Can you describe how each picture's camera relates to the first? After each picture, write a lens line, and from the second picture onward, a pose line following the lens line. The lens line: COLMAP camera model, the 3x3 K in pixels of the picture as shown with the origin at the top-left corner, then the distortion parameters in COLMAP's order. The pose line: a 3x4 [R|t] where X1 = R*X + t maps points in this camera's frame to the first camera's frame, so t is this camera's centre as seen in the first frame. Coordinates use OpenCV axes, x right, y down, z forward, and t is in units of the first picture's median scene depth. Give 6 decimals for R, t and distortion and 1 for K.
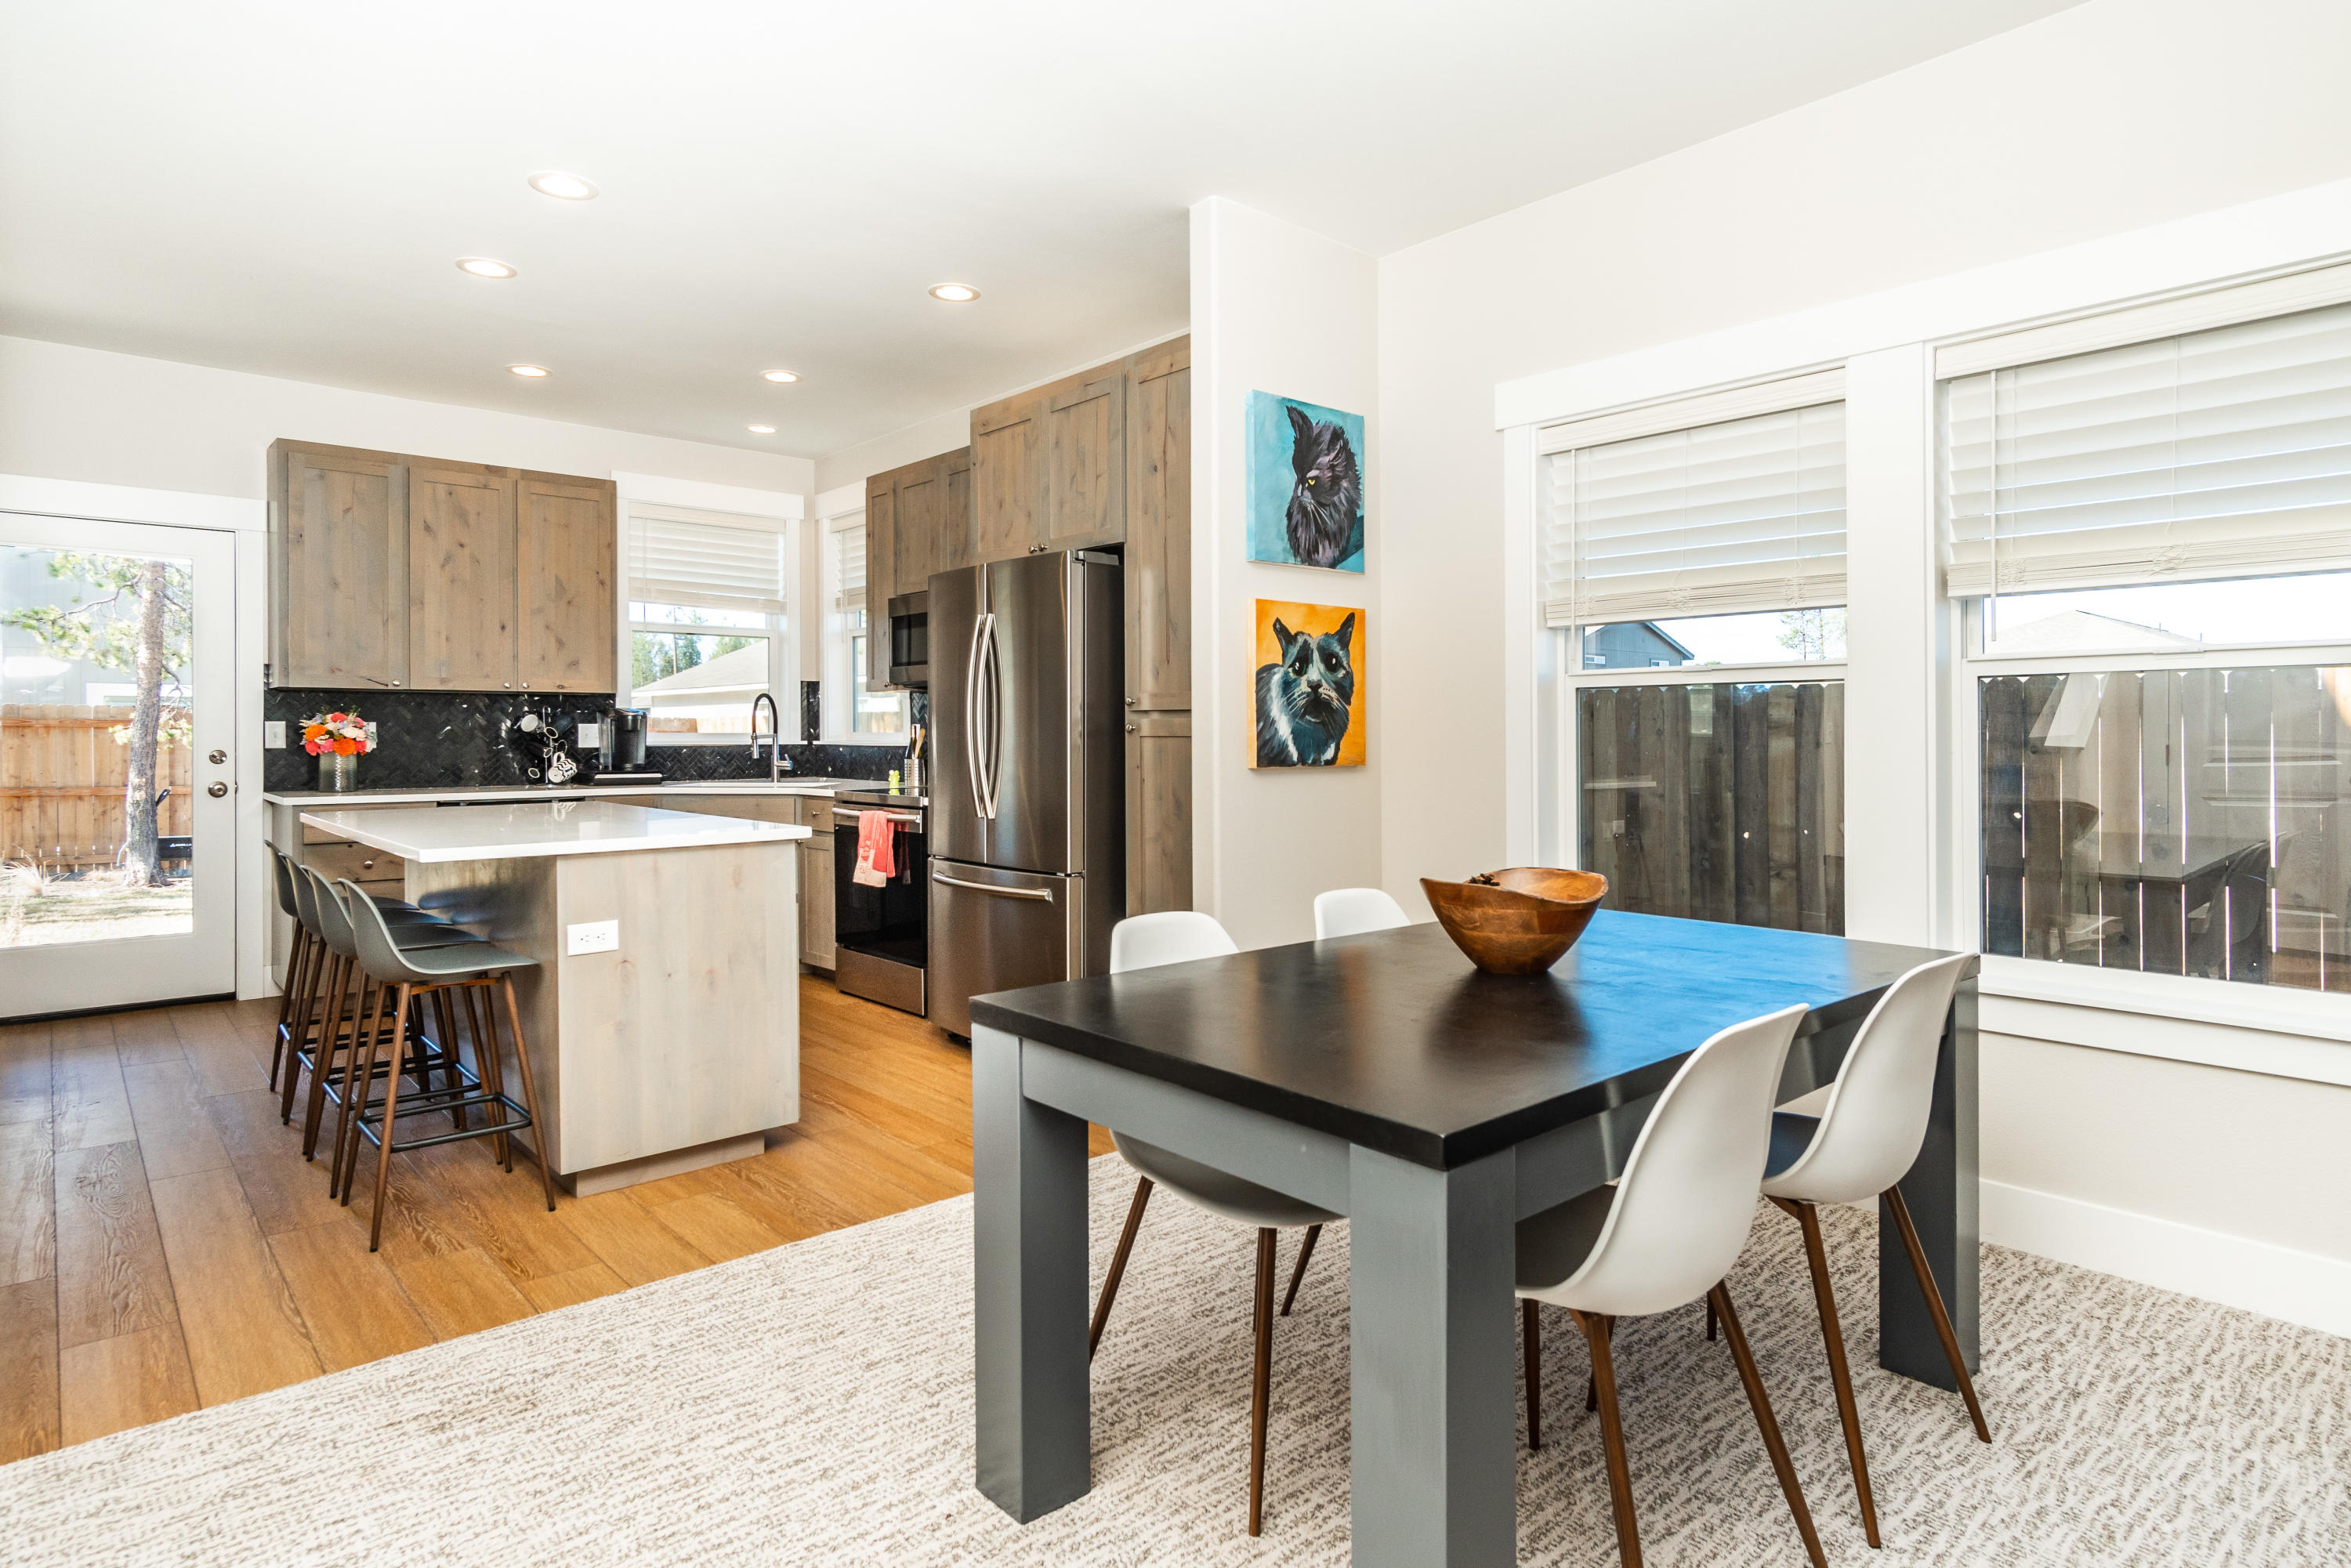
lens RADIAL K [[1268.9, 0, 1175.5], [0, 1268.9, 748.1], [0, 0, 1]] dist [0.005108, 0.002383]
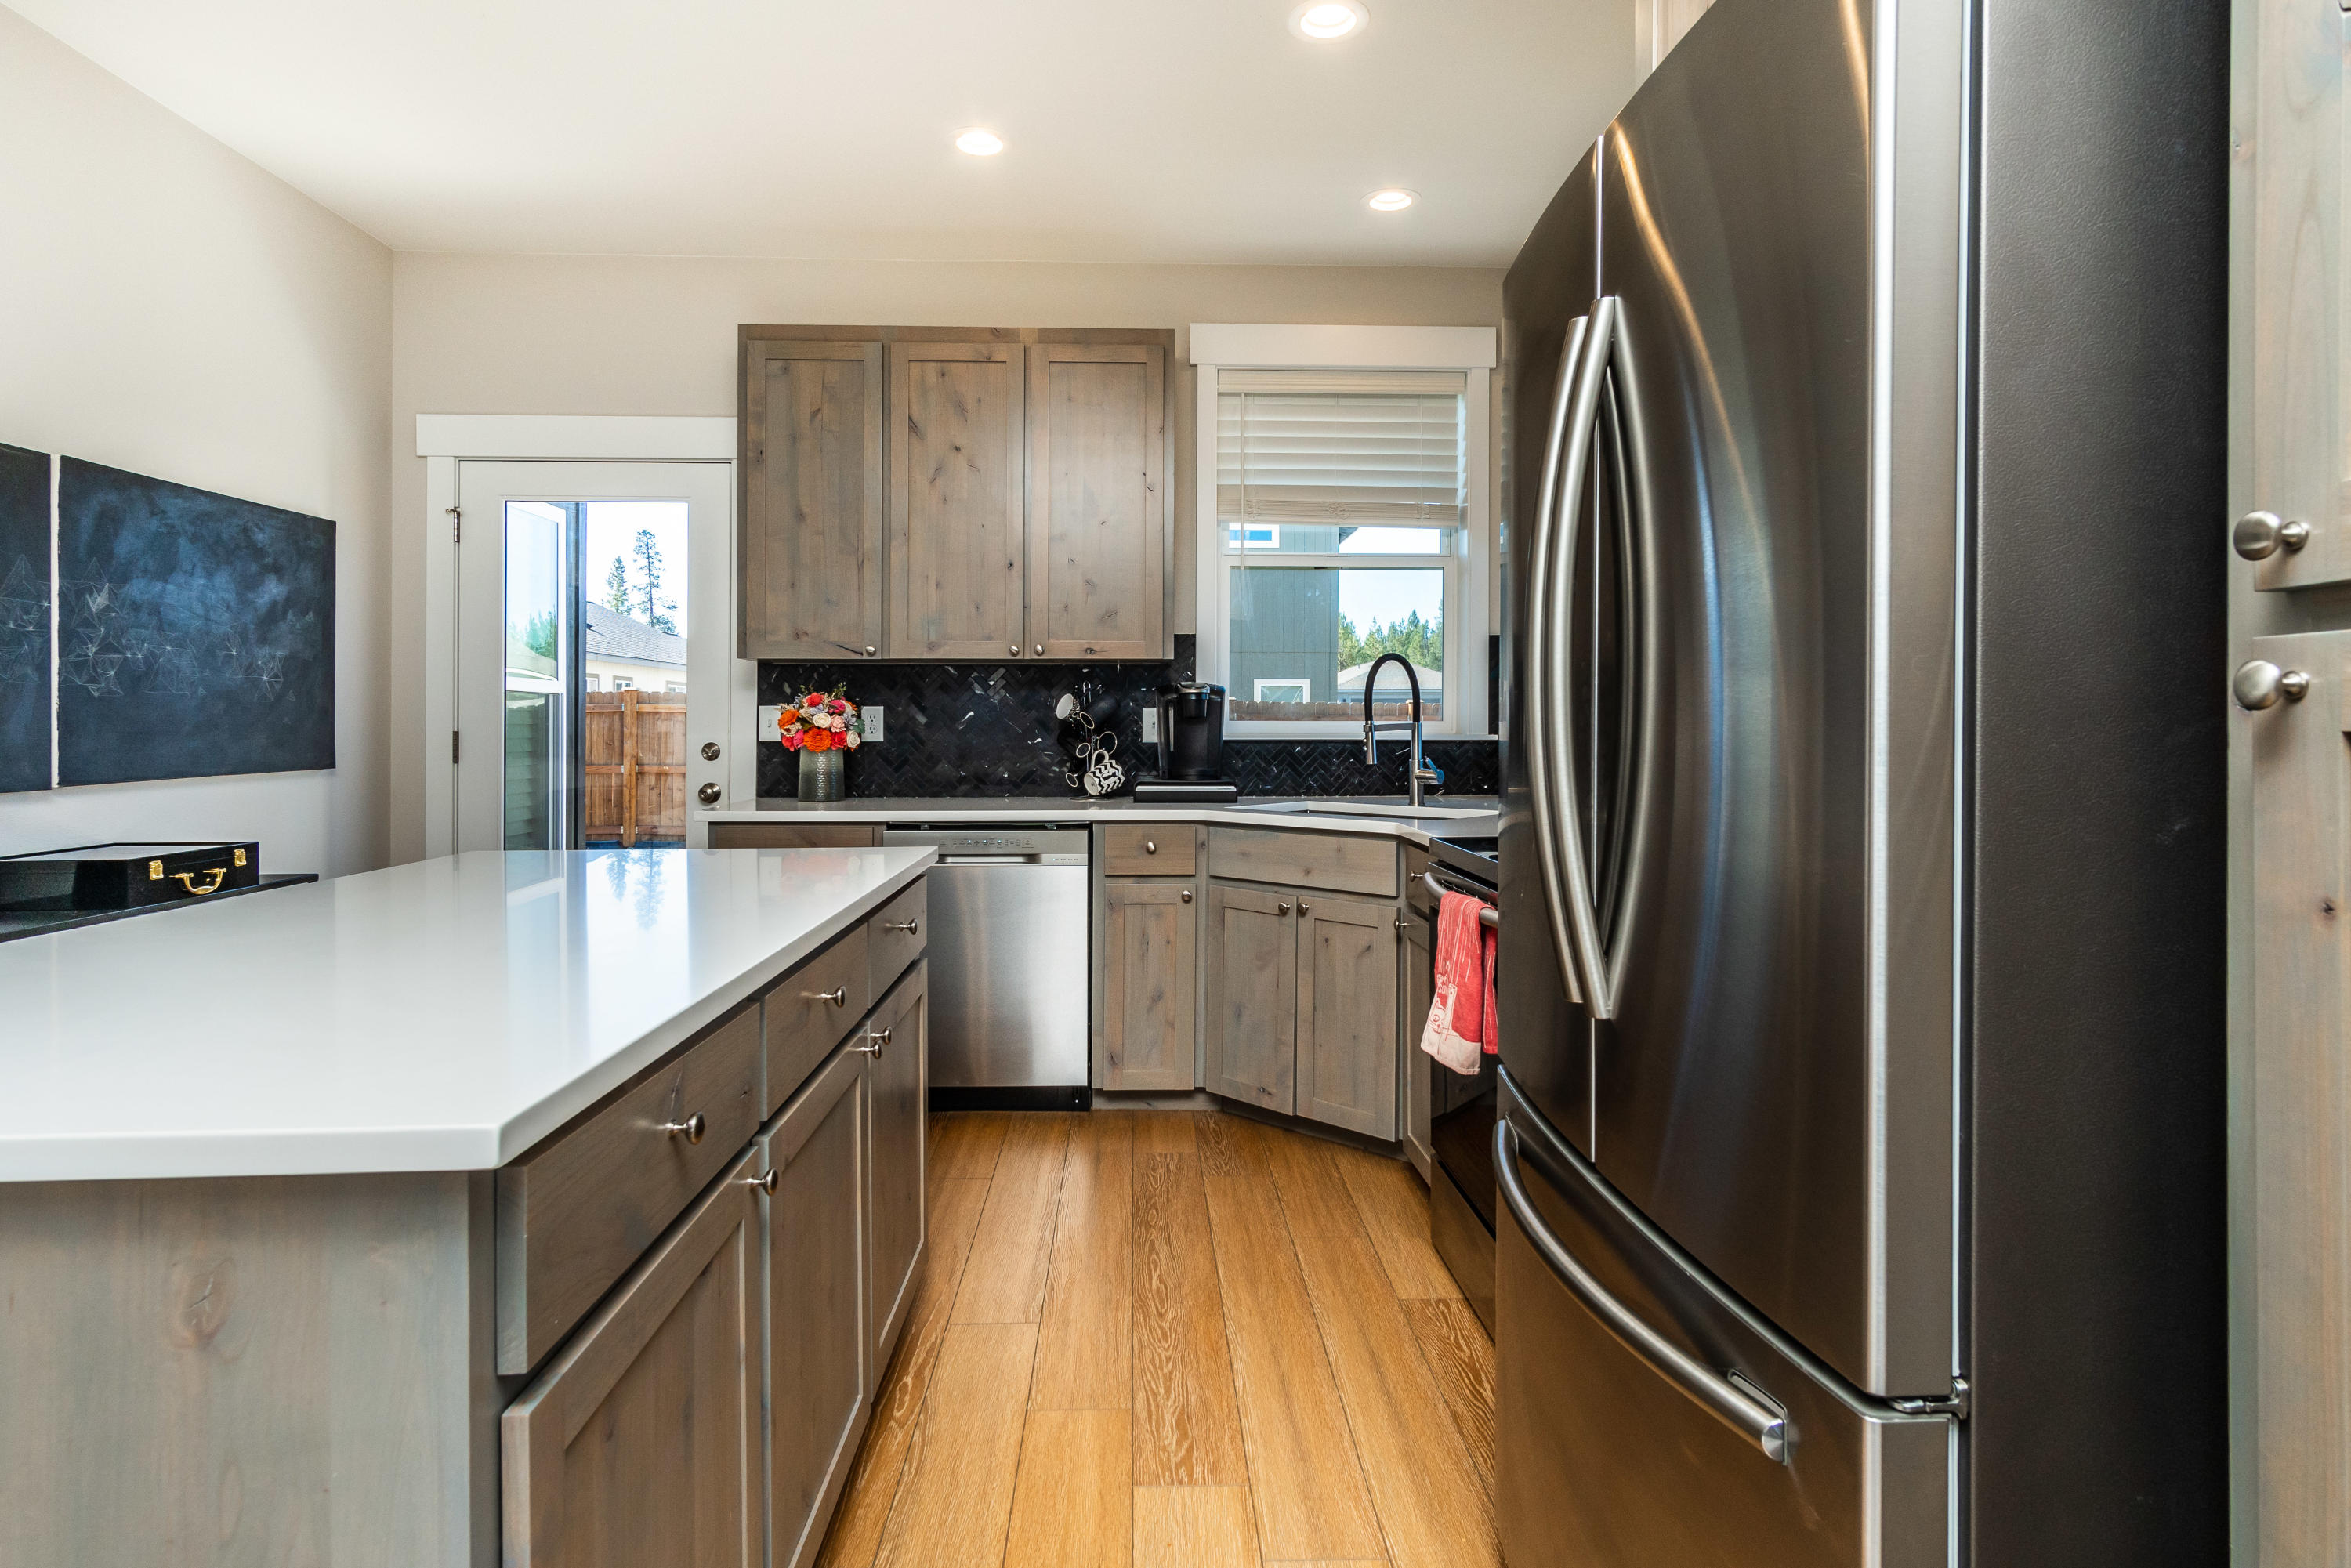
lens RADIAL K [[1269.4, 0, 1168.7], [0, 1269.4, 732.5], [0, 0, 1]] dist [0.006405, 0.002478]
pose [[0.768979, 0.005752, -0.639249, -0.033033], [-0.008717, 0.999961, -0.001488, -0.005810], [0.639215, 0.006716, 0.768999, 0.556117]]
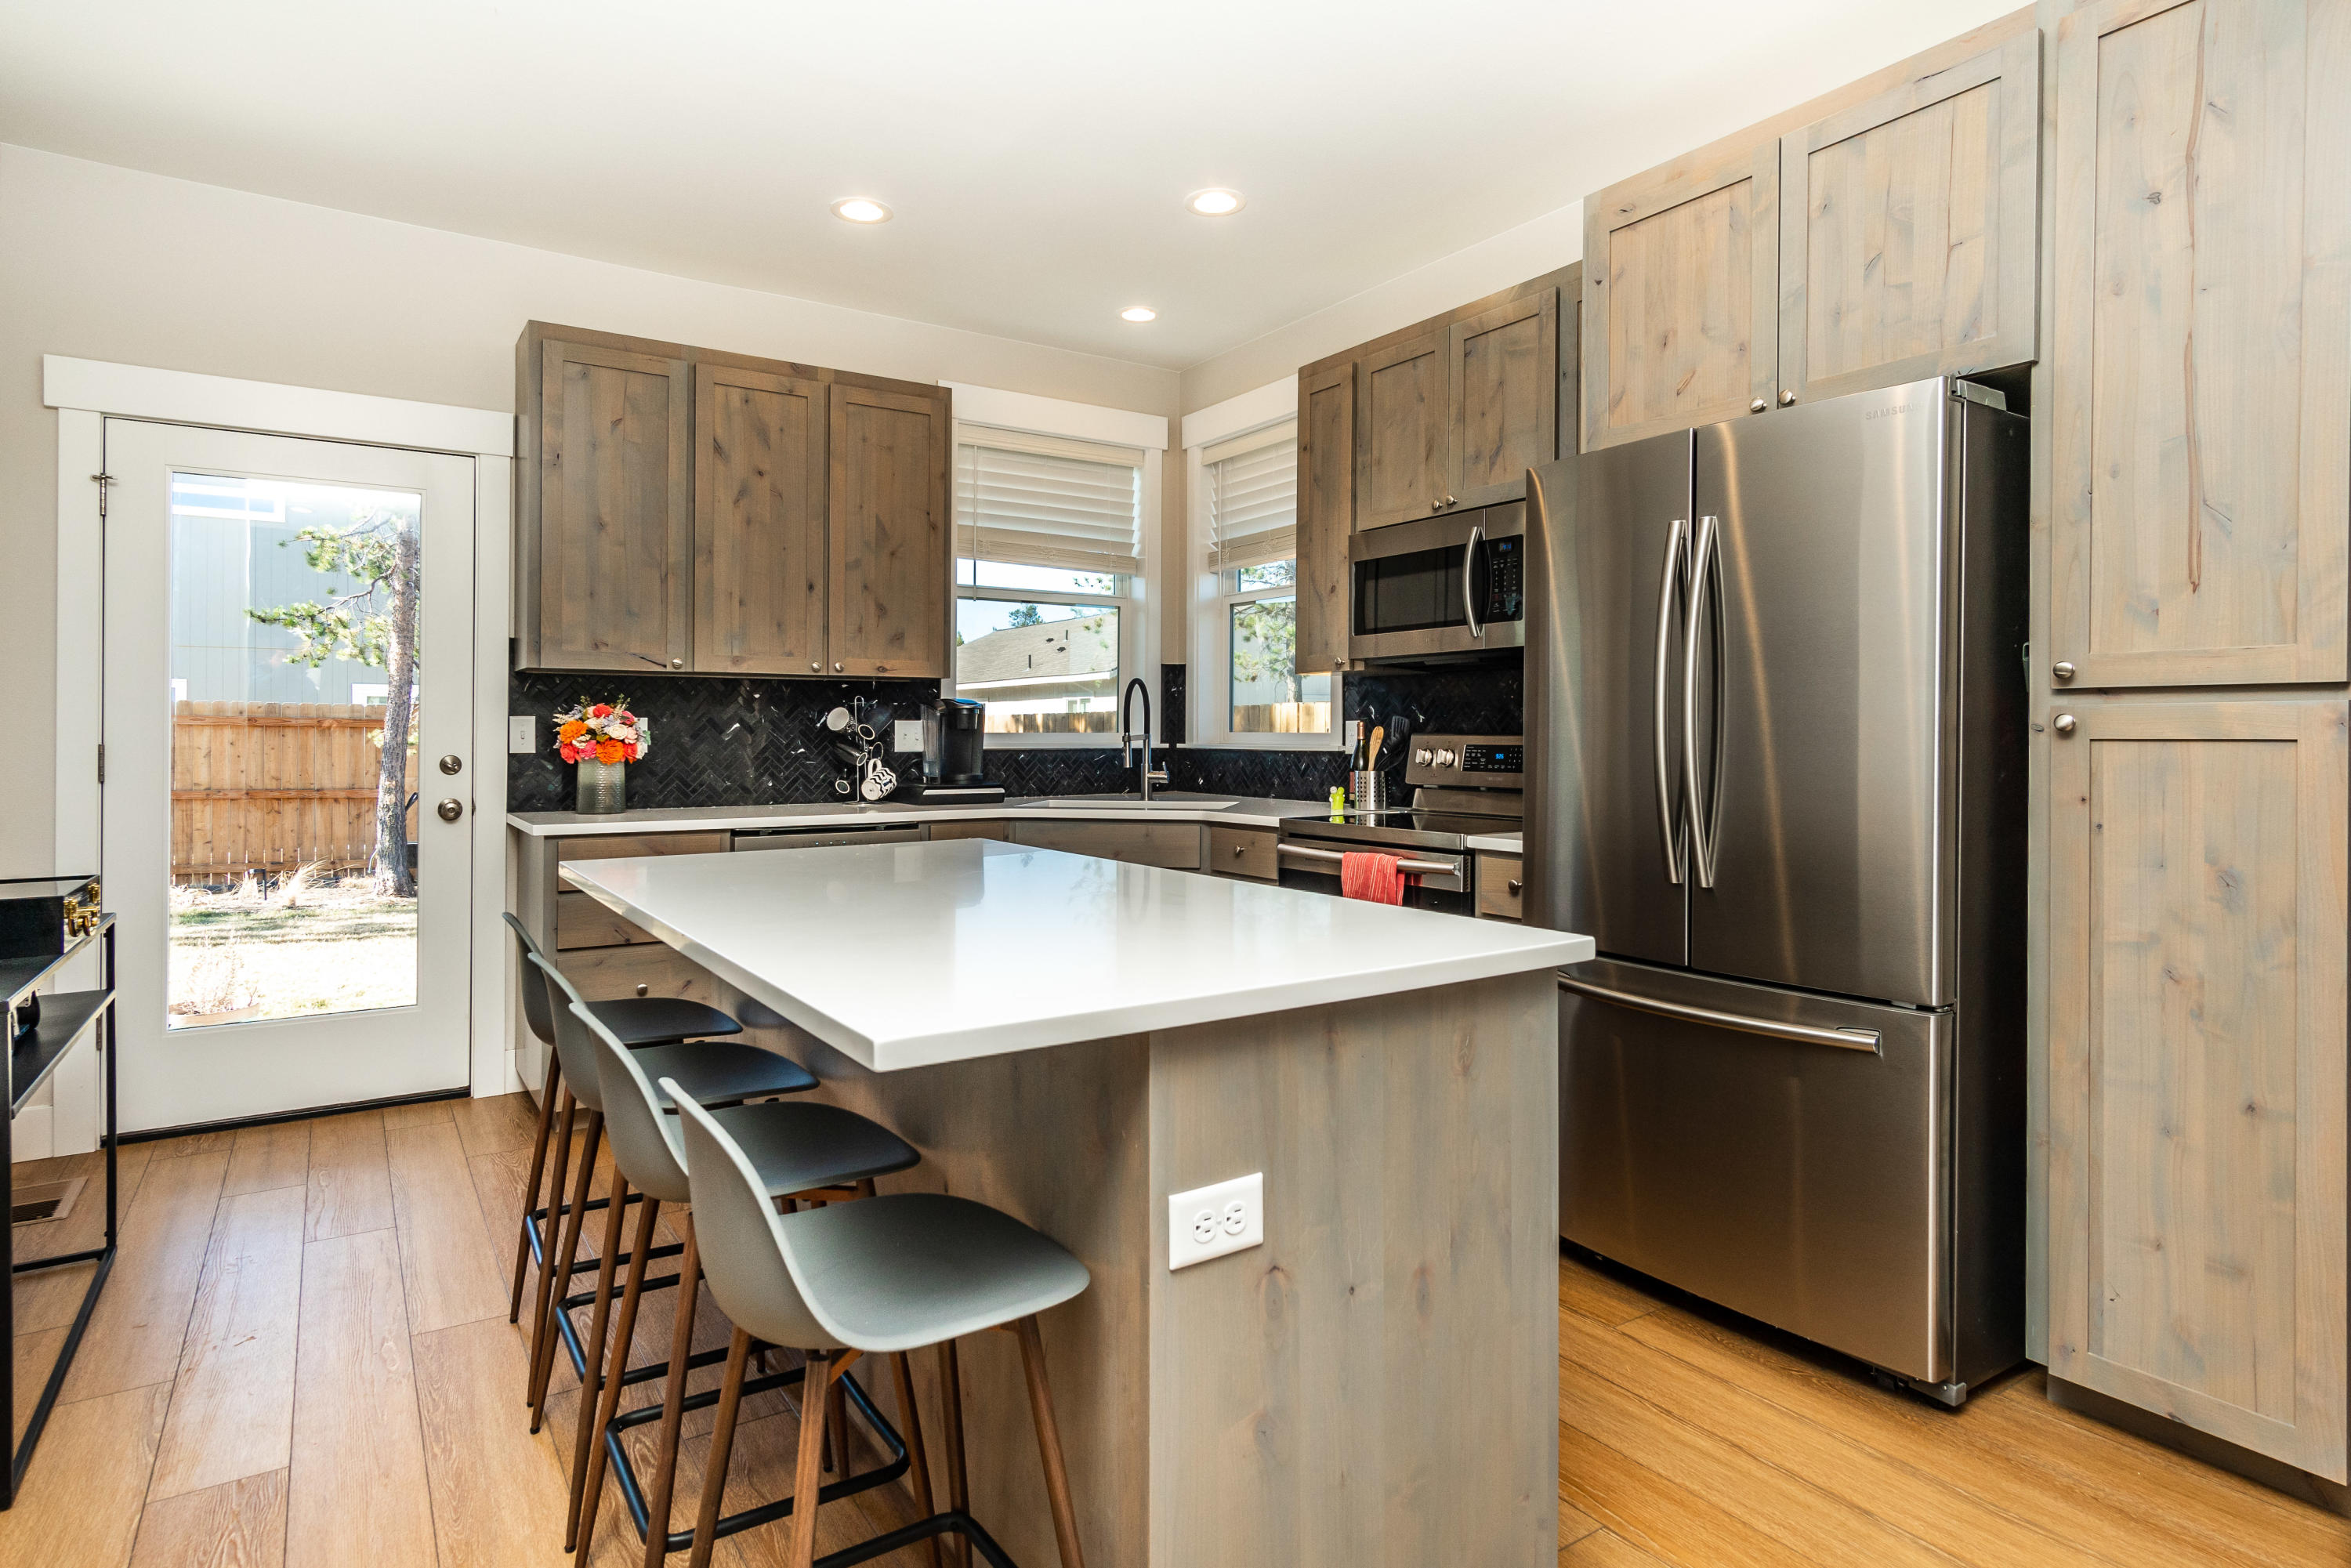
lens RADIAL K [[1269.4, 0, 1168.7], [0, 1269.4, 732.5], [0, 0, 1]] dist [0.006405, 0.002478]
pose [[0.989653, 0.001043, -0.143479, -0.232184], [-0.002999, 0.999905, -0.013419, -0.002950], [0.143451, 0.013711, 0.989562, 0.326309]]
